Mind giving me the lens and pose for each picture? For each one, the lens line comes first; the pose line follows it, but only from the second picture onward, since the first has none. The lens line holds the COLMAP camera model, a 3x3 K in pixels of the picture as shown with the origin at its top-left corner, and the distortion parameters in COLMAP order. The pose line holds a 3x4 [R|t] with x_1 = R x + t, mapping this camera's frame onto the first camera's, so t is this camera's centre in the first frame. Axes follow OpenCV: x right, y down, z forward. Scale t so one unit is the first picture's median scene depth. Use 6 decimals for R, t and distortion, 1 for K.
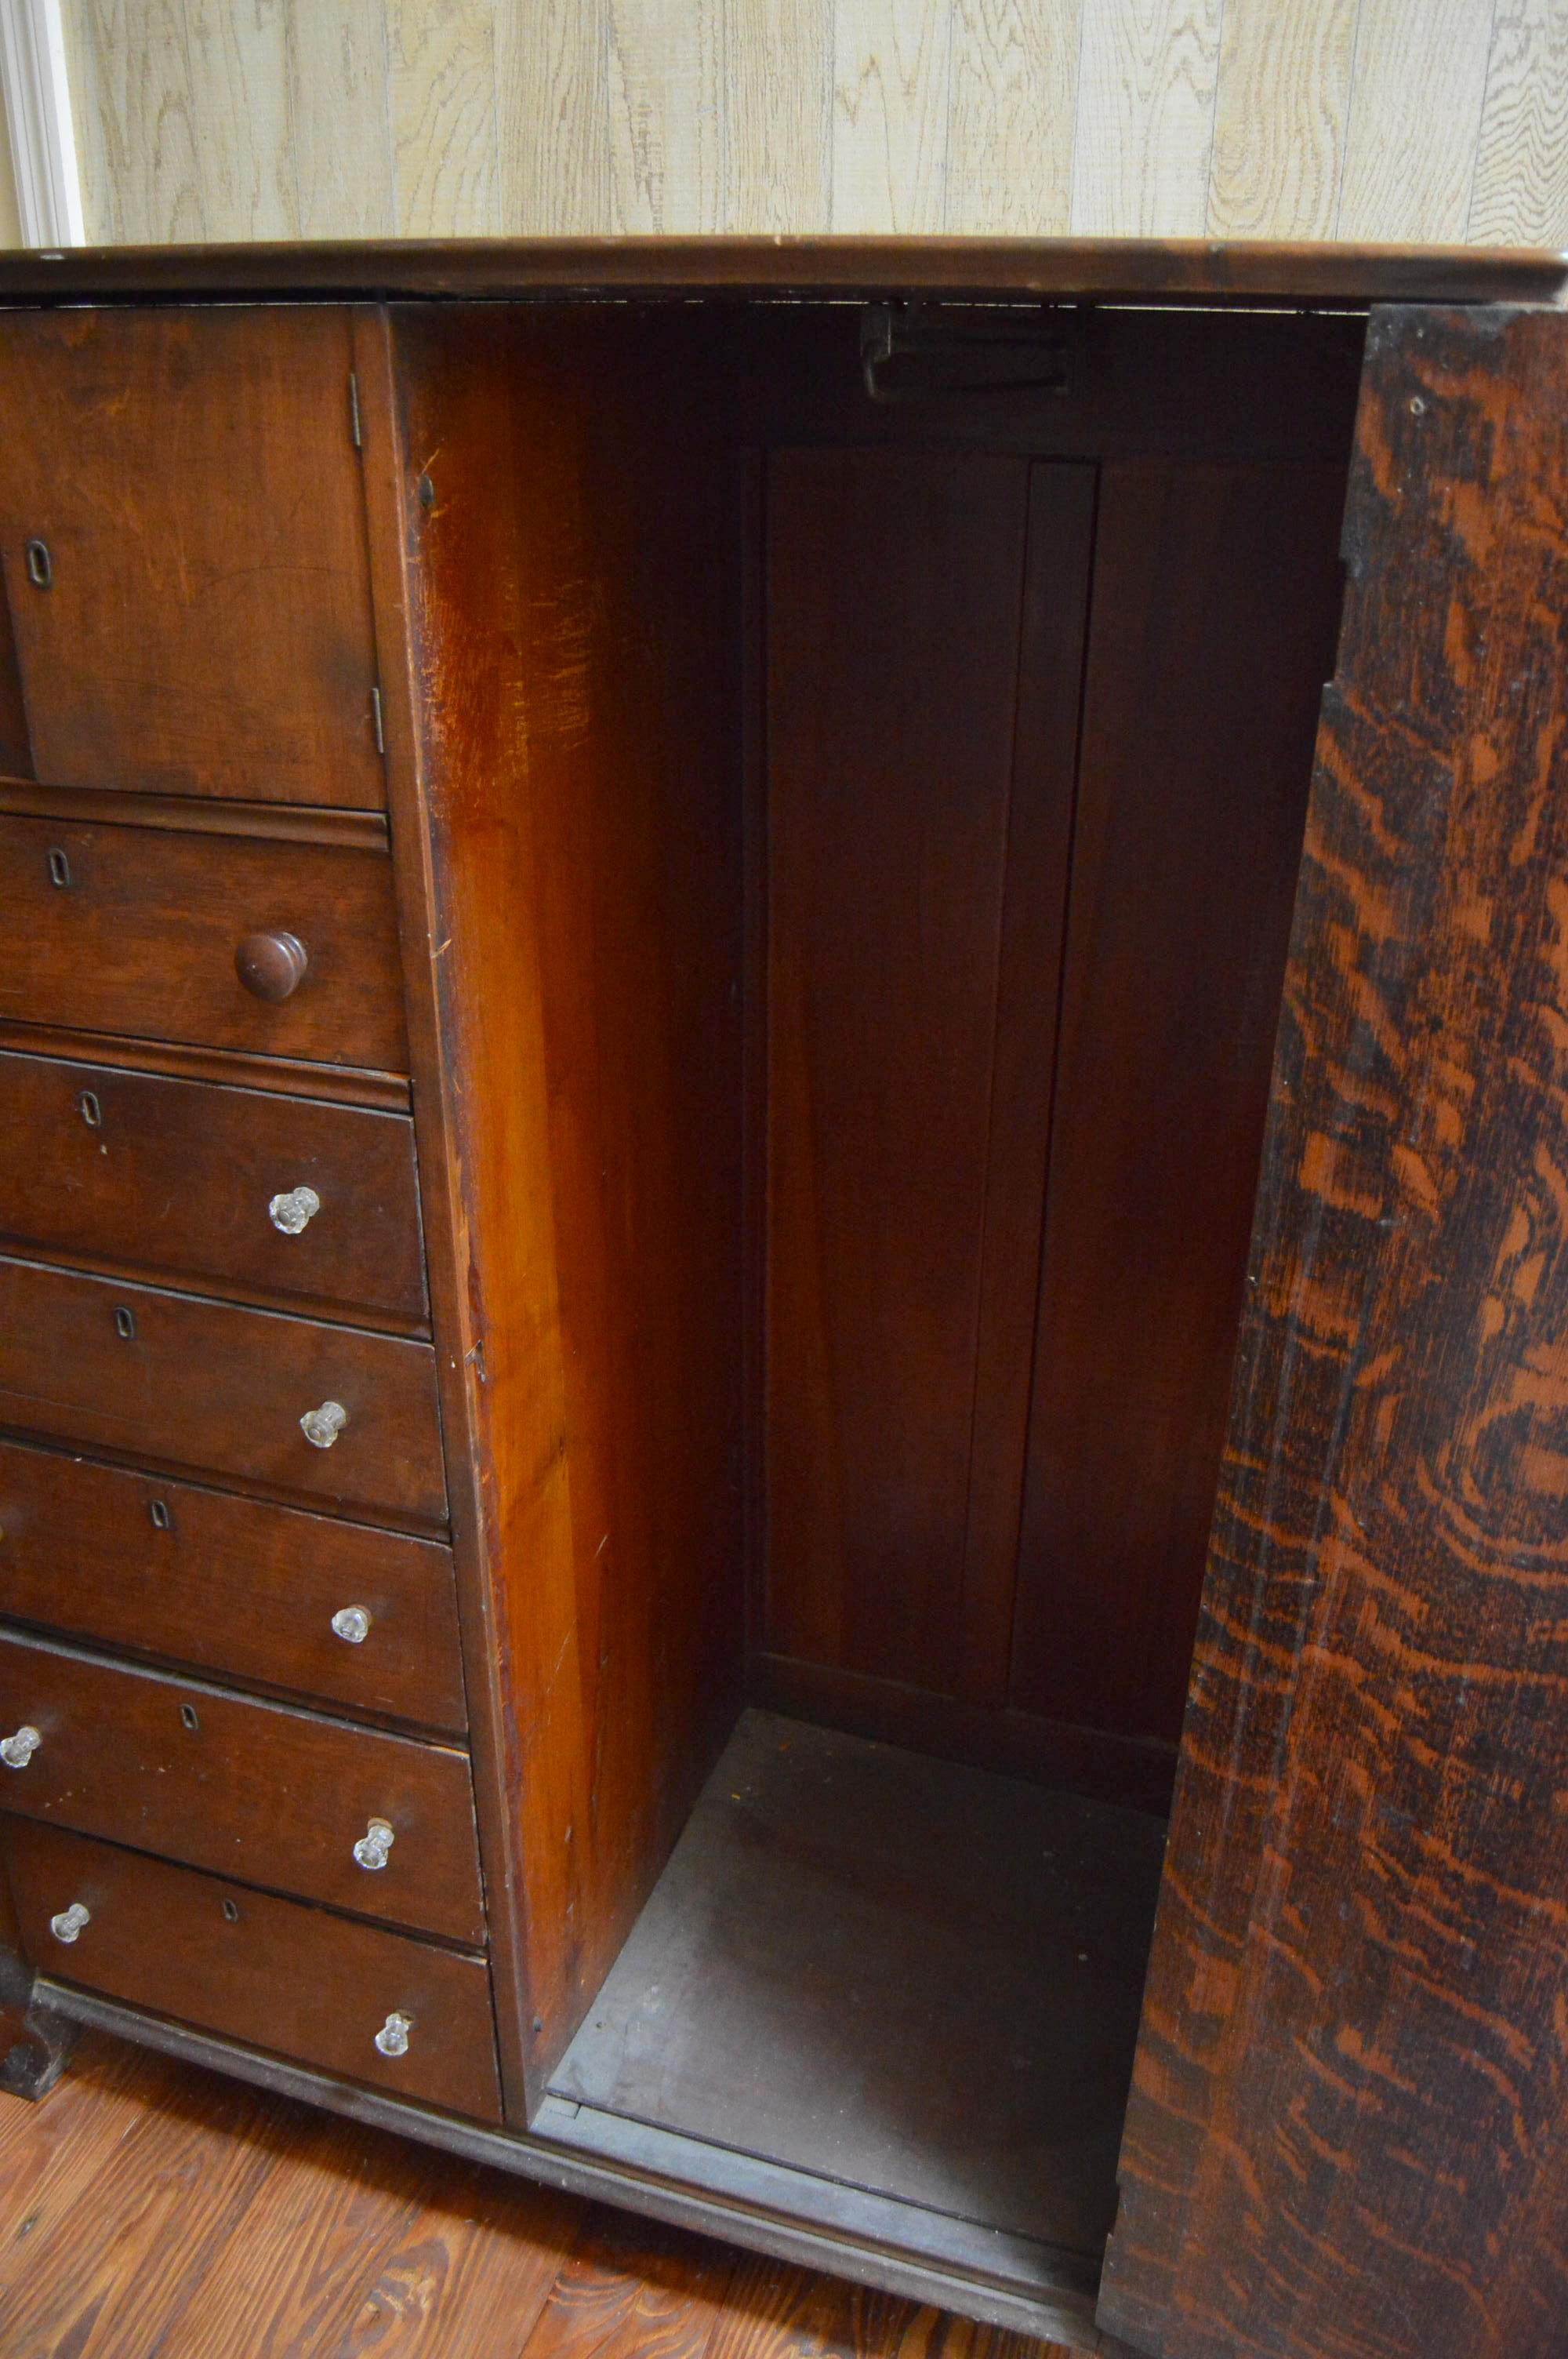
lens RADIAL K [[1858.9, 0, 782.3], [0, 1858.9, 1184.4], [0, 0, 1]] dist [-0.090093, 0.036863]
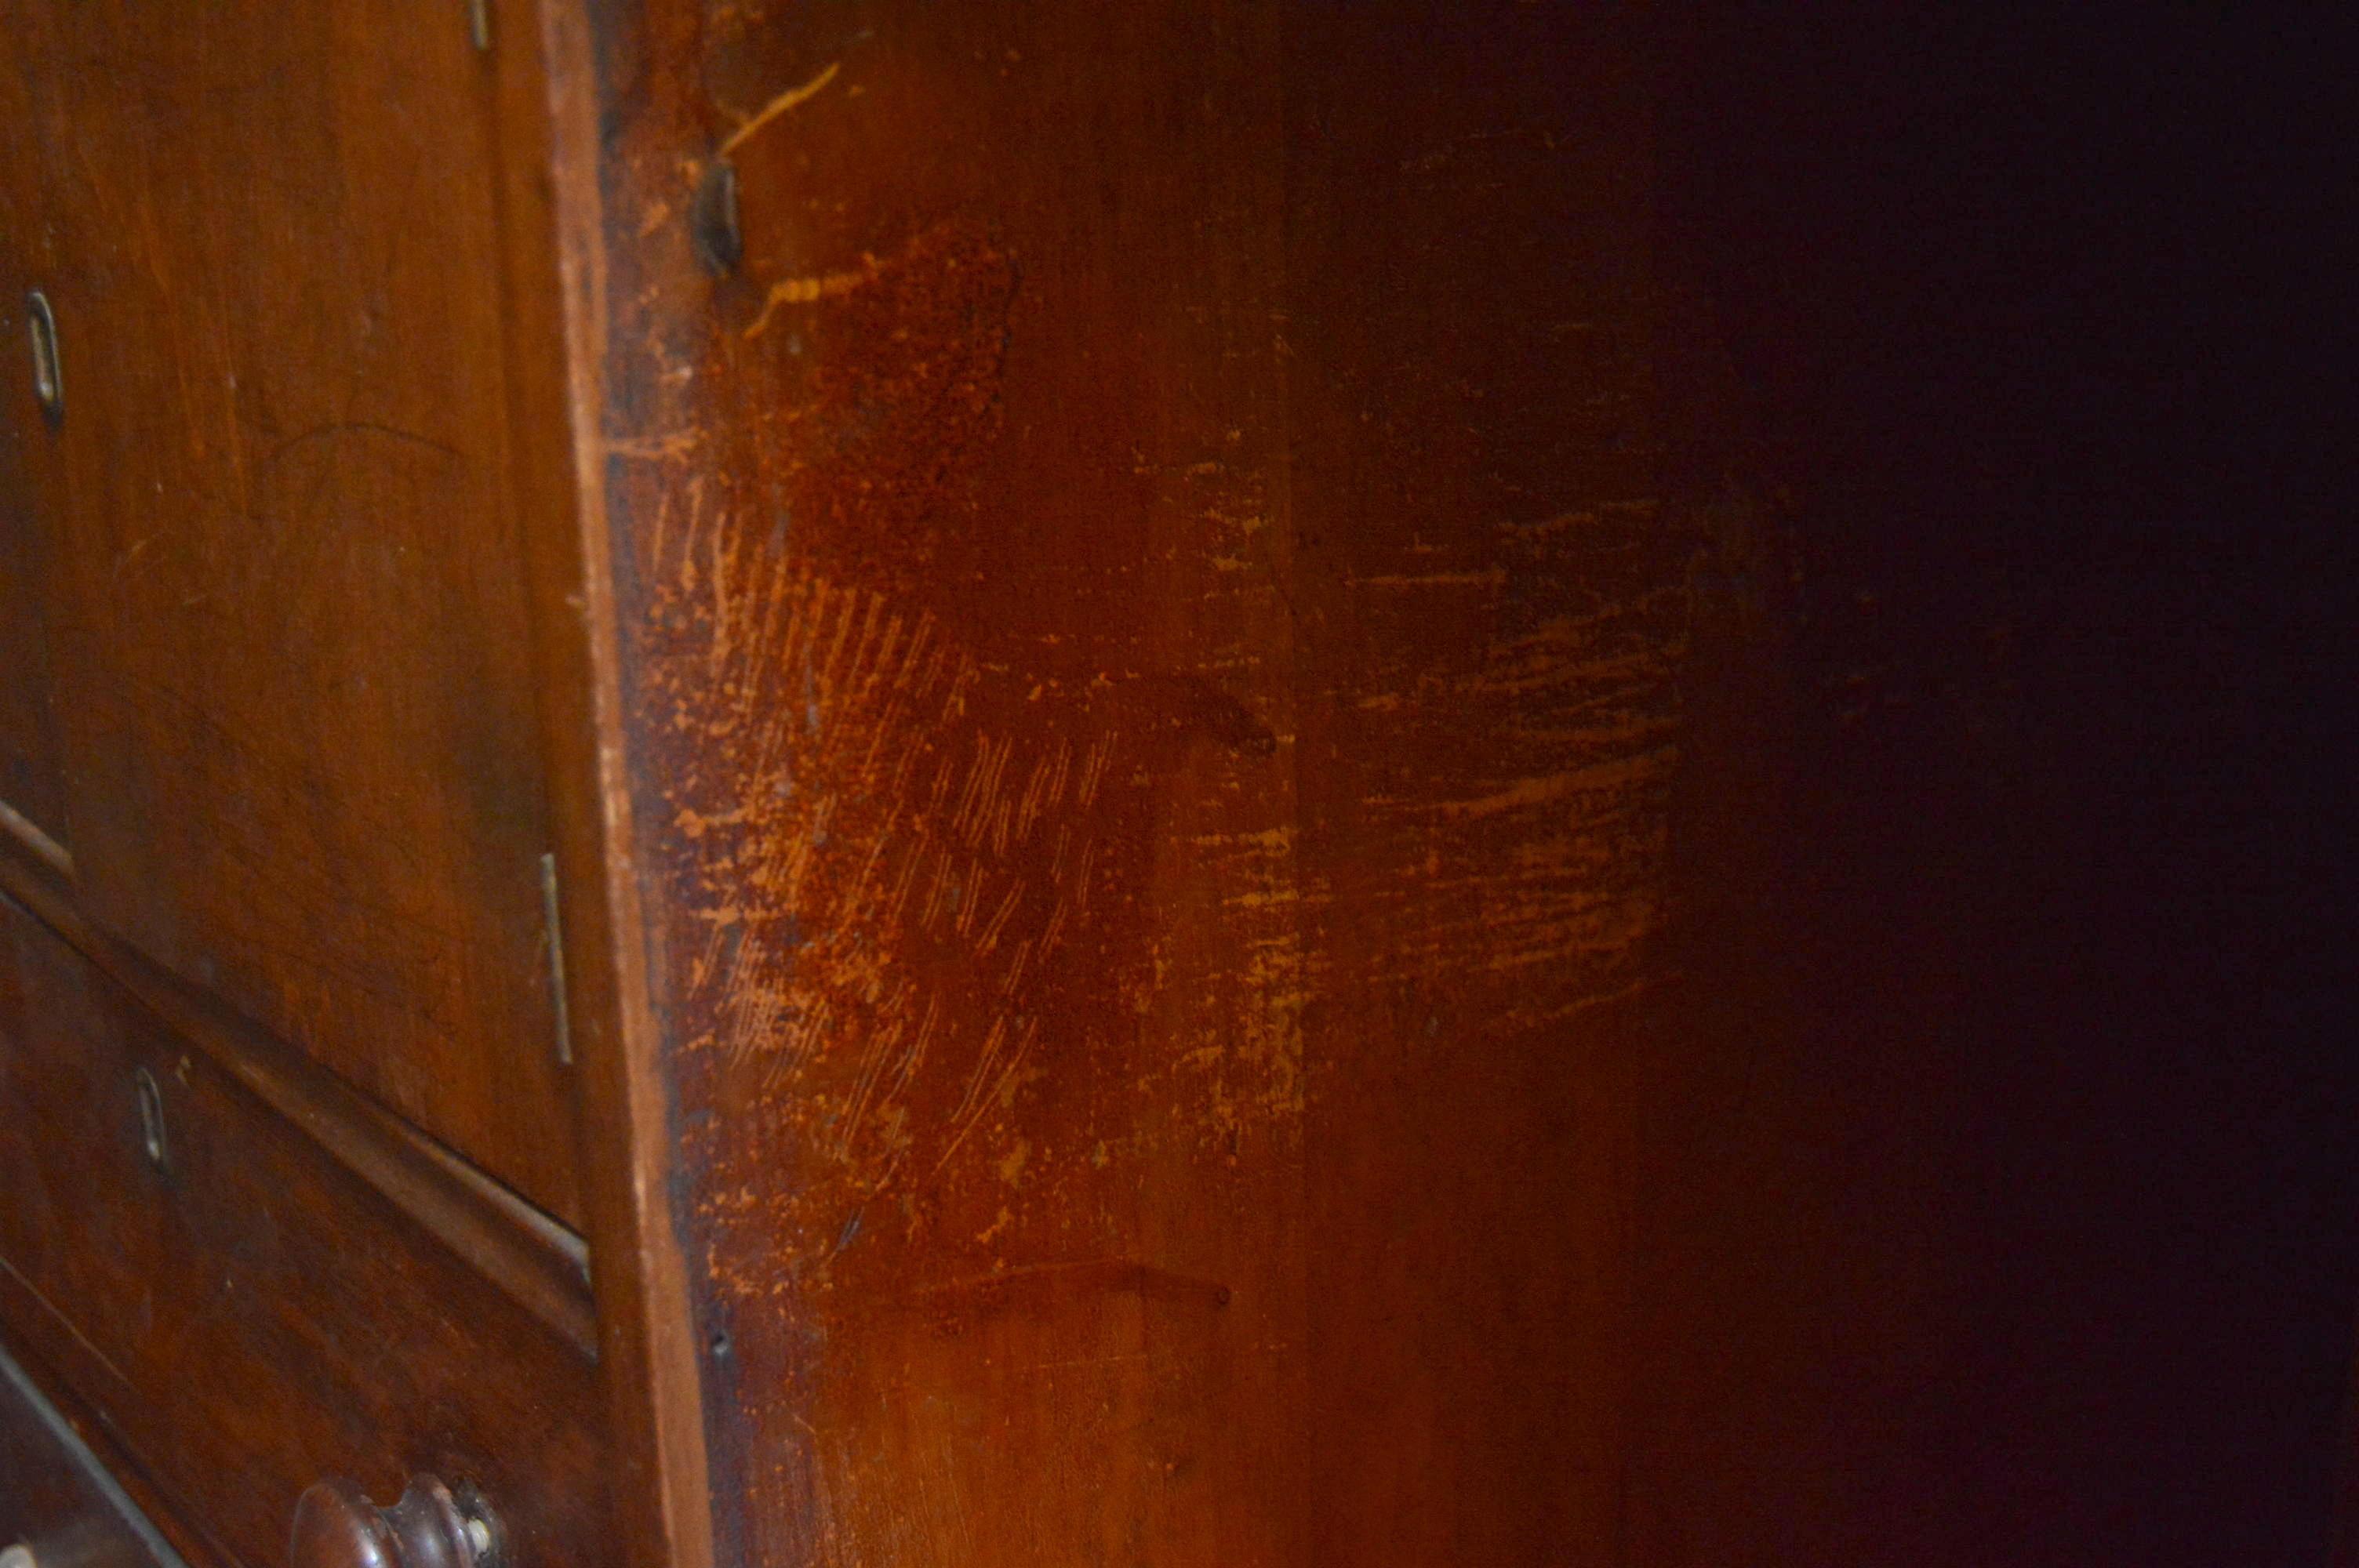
lens RADIAL K [[2964.6, 0, 1179.7], [0, 2964.6, 785.3], [0, 0, 1]] dist [-0.096676, 0.000000]
pose [[0.839138, 0.135420, -0.526790, 0.088876], [-0.214717, 0.972326, -0.092076, -0.210908], [0.499743, 0.190376, 0.844993, 0.530524]]
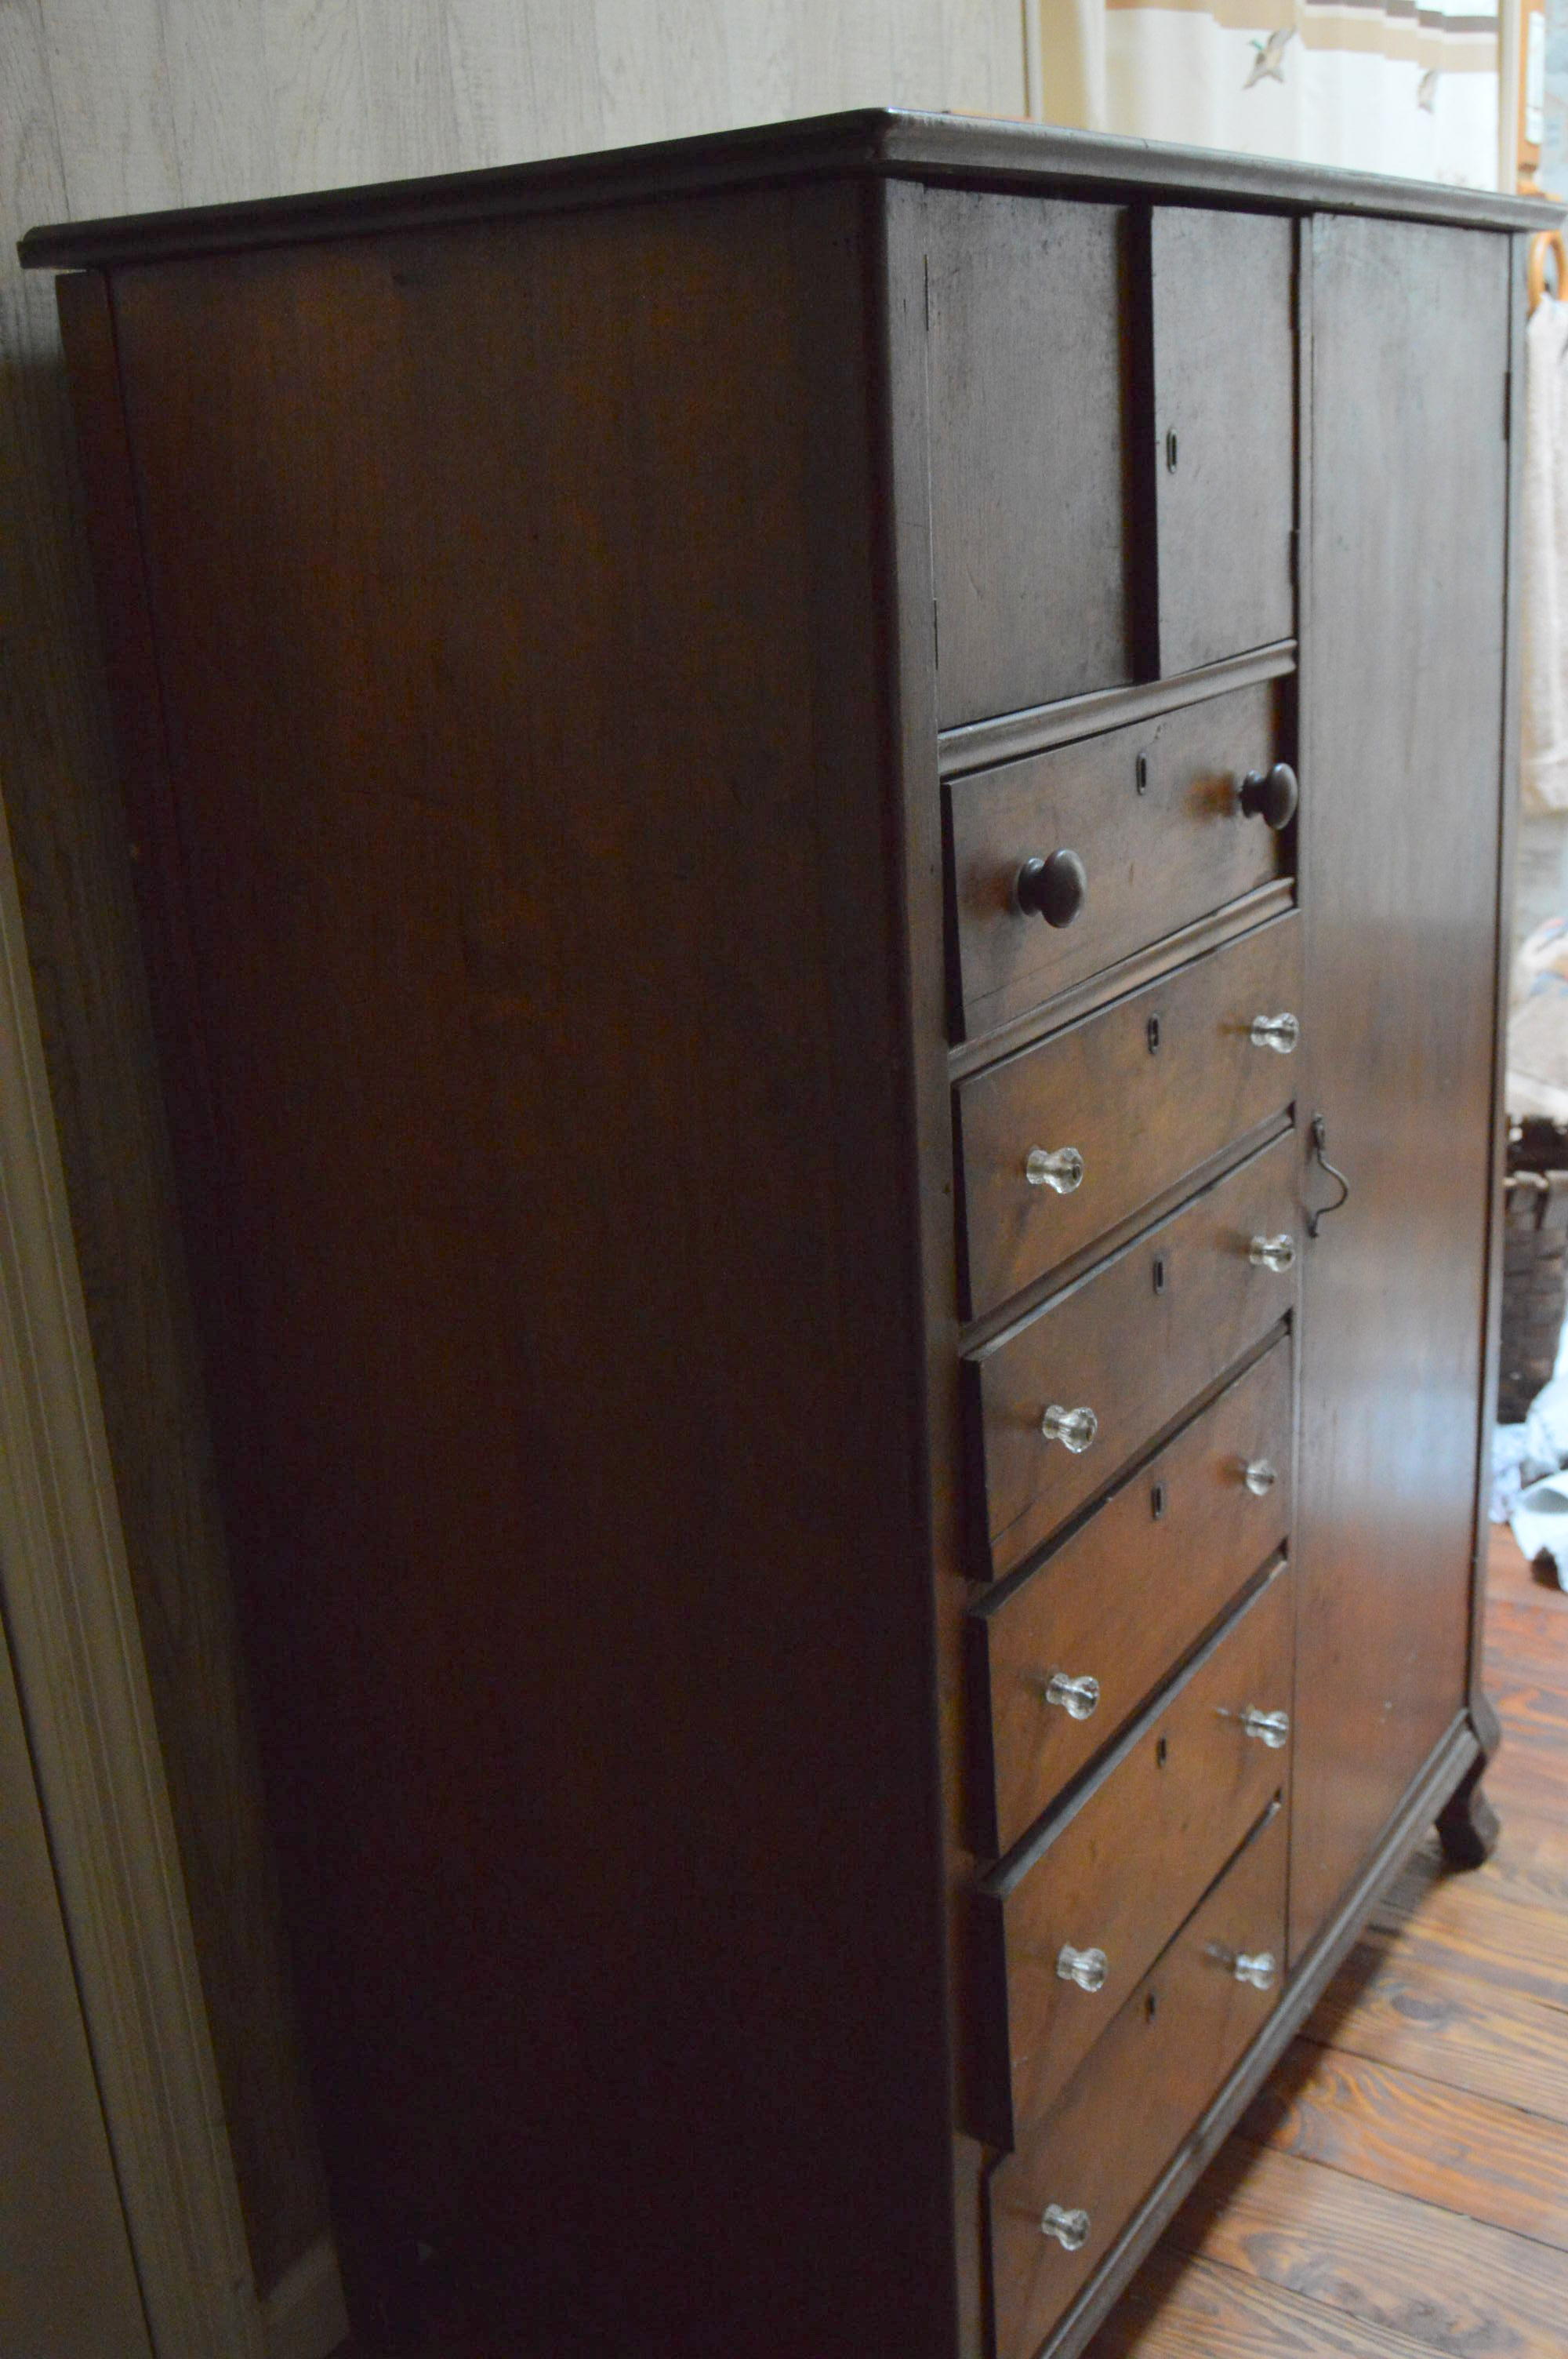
lens RADIAL K [[2384.4, 0, 776.6], [0, 2384.4, 1174.0], [0, 0, 1]] dist [-0.054143, 0.000000]
pose [[0.246367, -0.324836, 0.913118, -1.524482], [0.467733, 0.865028, 0.181529, -0.283012], [-0.848840, 0.382373, 0.365051, 0.718902]]
